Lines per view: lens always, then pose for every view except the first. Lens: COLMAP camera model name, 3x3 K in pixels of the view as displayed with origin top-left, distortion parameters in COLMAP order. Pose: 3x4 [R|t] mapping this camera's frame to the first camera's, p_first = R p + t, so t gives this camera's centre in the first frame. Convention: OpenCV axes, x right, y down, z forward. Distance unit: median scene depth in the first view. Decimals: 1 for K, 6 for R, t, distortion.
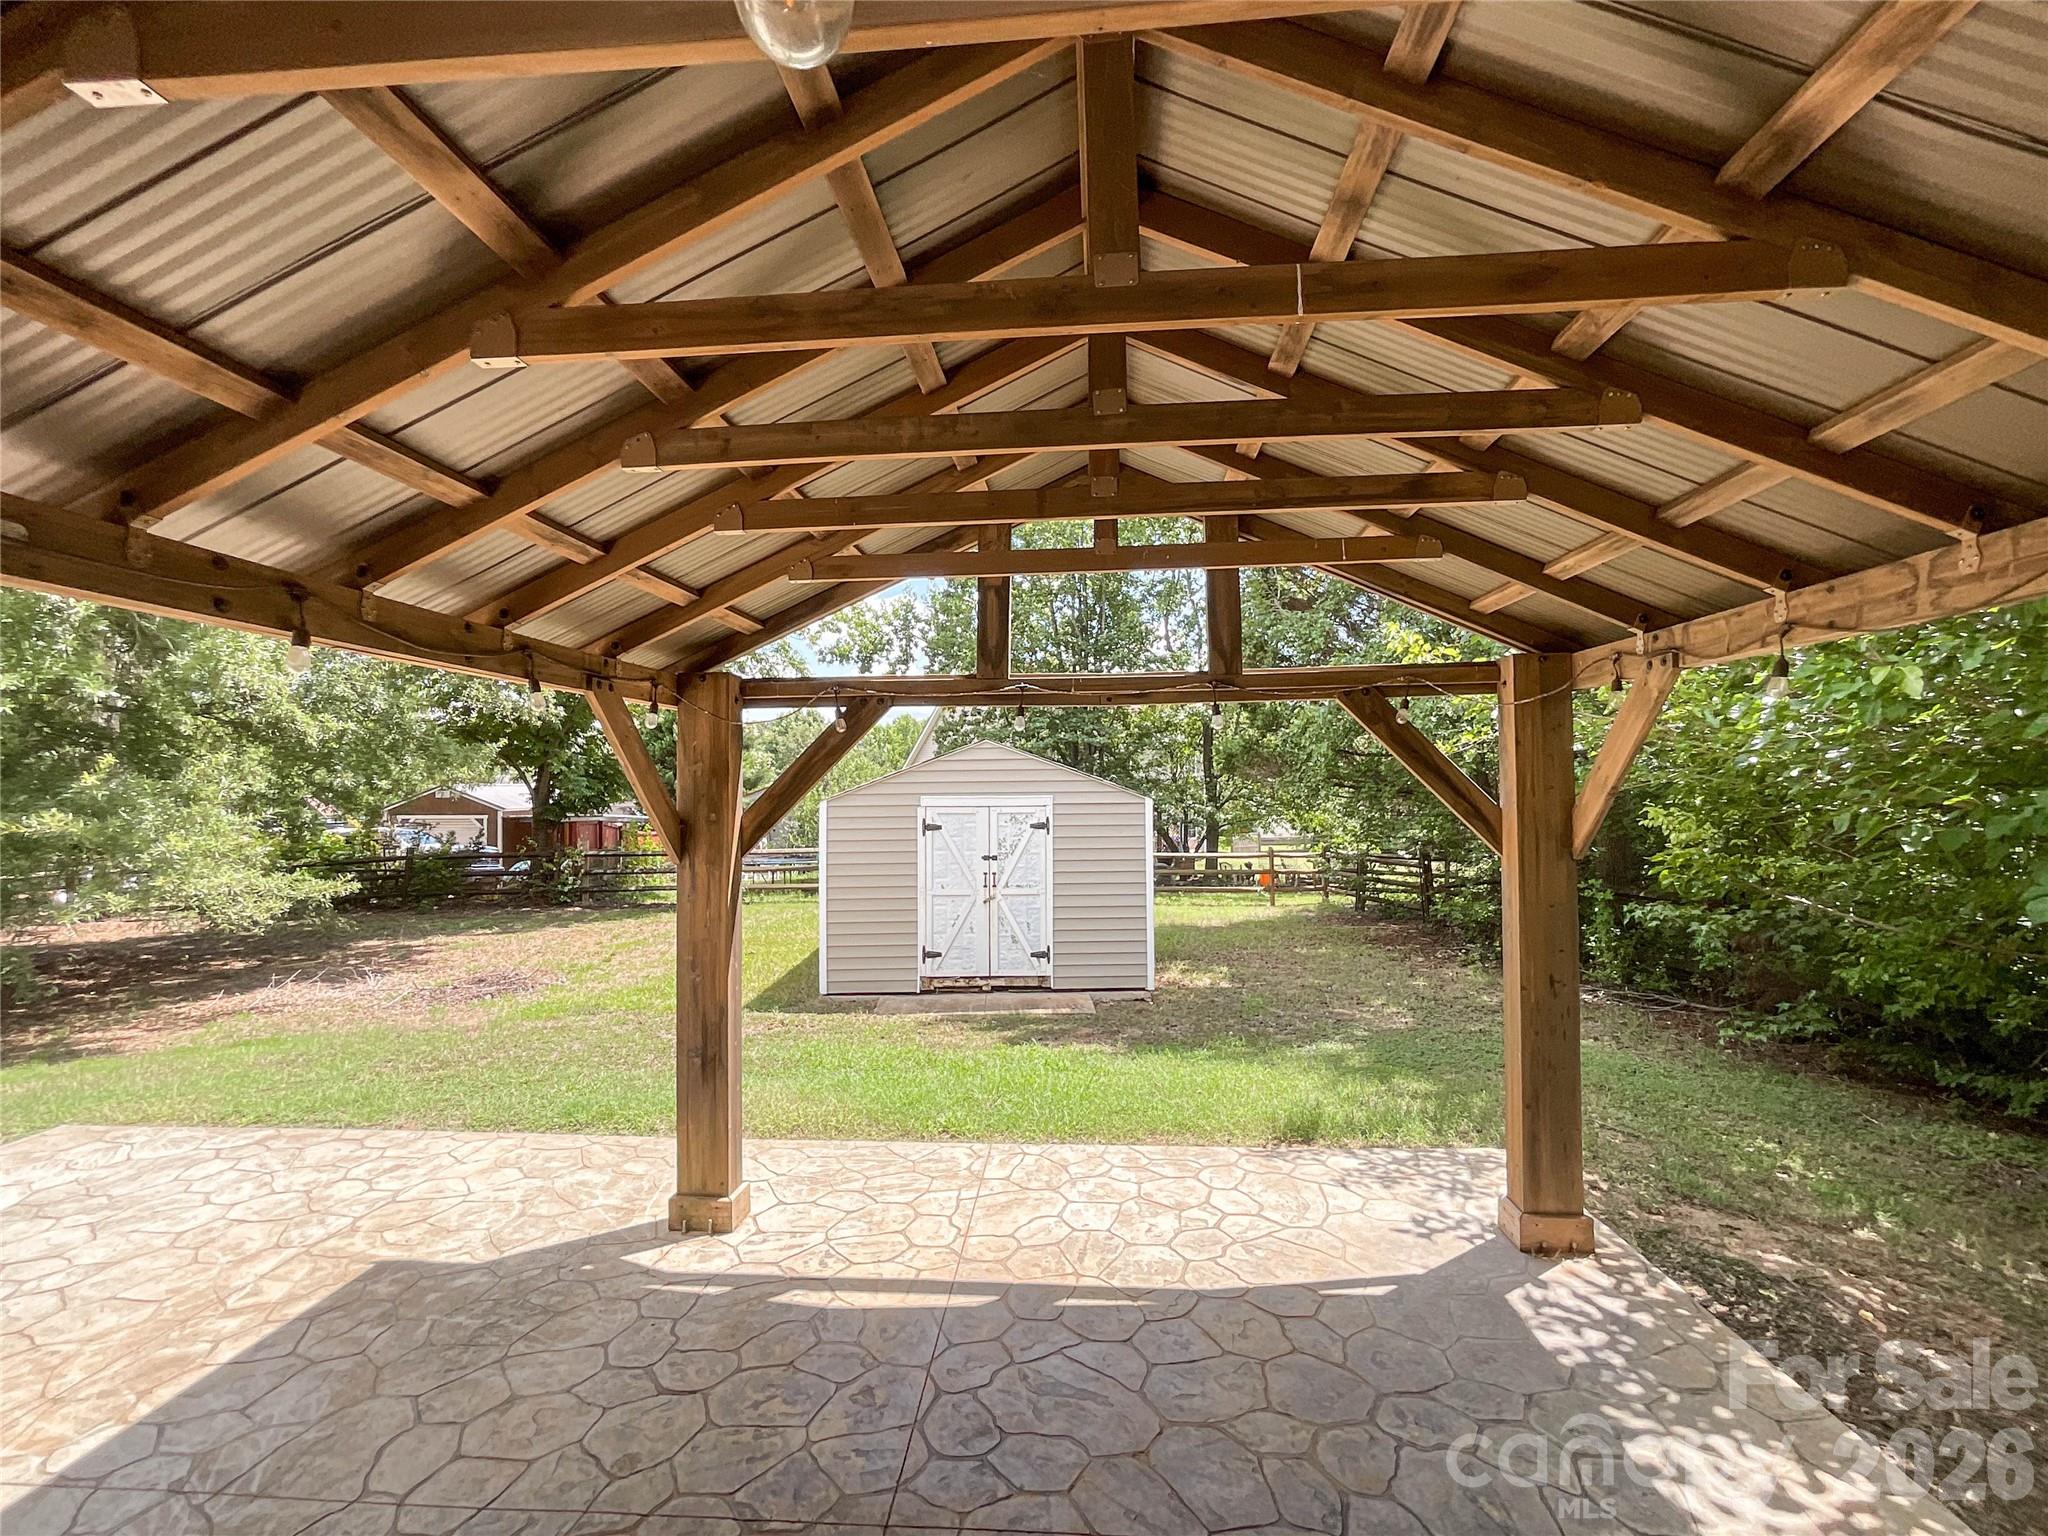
lens RADIAL K [[886.4, 0, 1025.8], [0, 886.4, 806.9], [0, 0, 1]] dist [-0.000472, 0.000066]
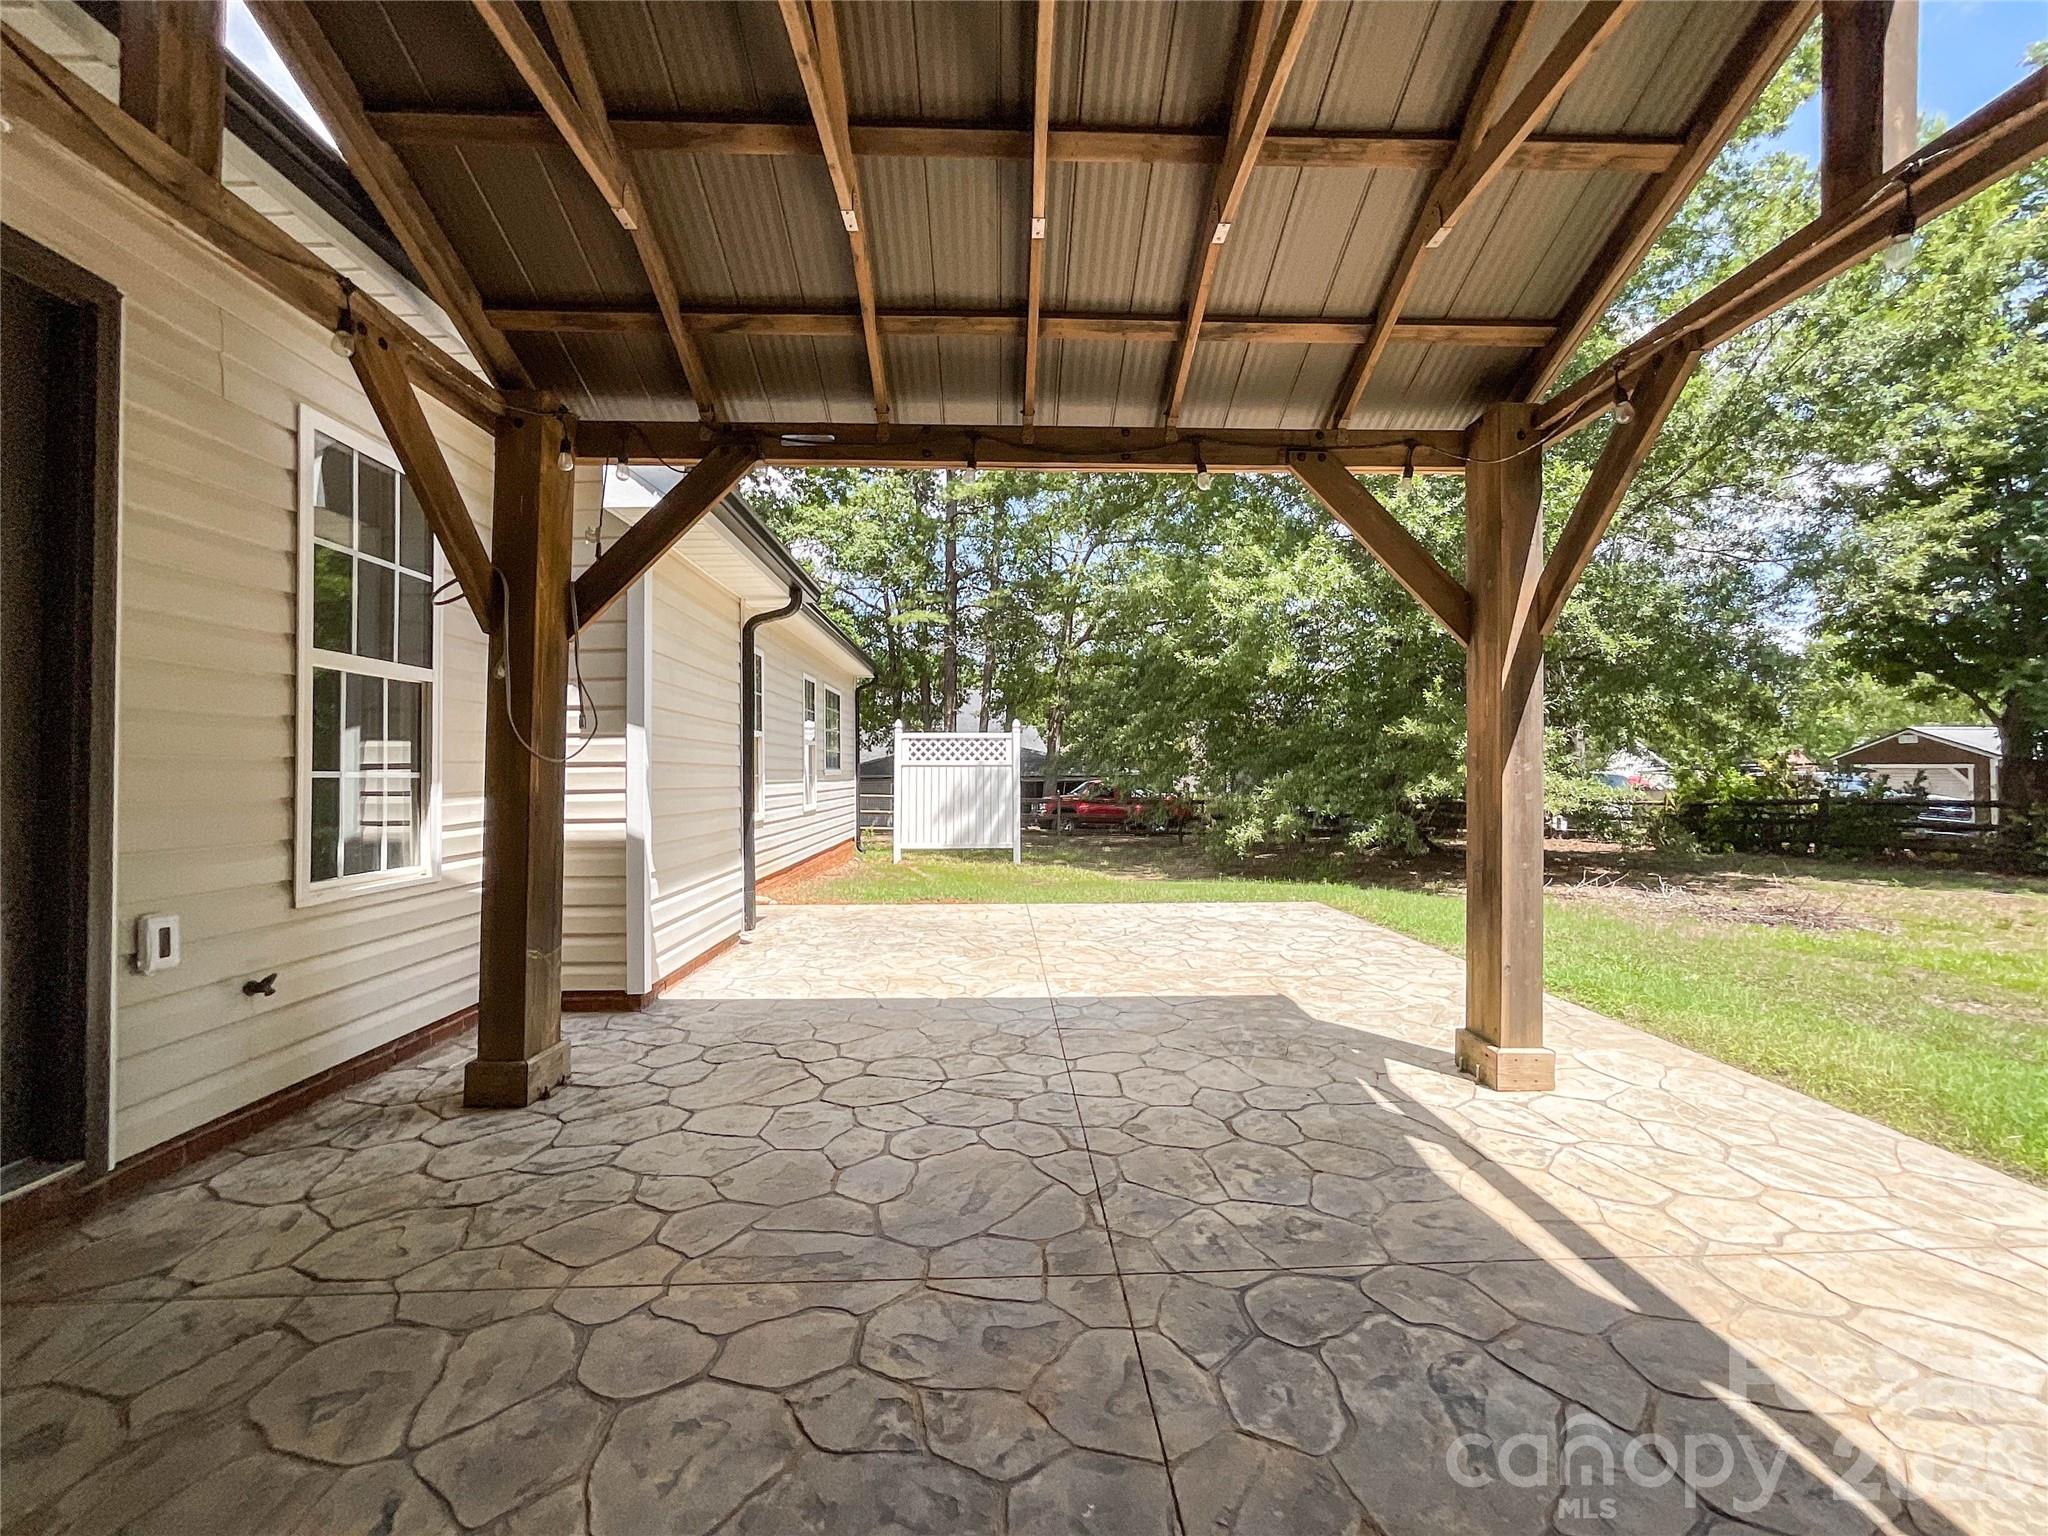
lens RADIAL K [[842.4, 0, 1024.0], [0, 842.4, 768.0], [0, 0, 1]] dist [-0.008107, -0.000055]
pose [[0.116821, 0.003724, -0.993146, 0.384918], [-0.012457, 0.999920, 0.002284, 0.192068], [0.993075, 0.012105, 0.116858, 0.486255]]
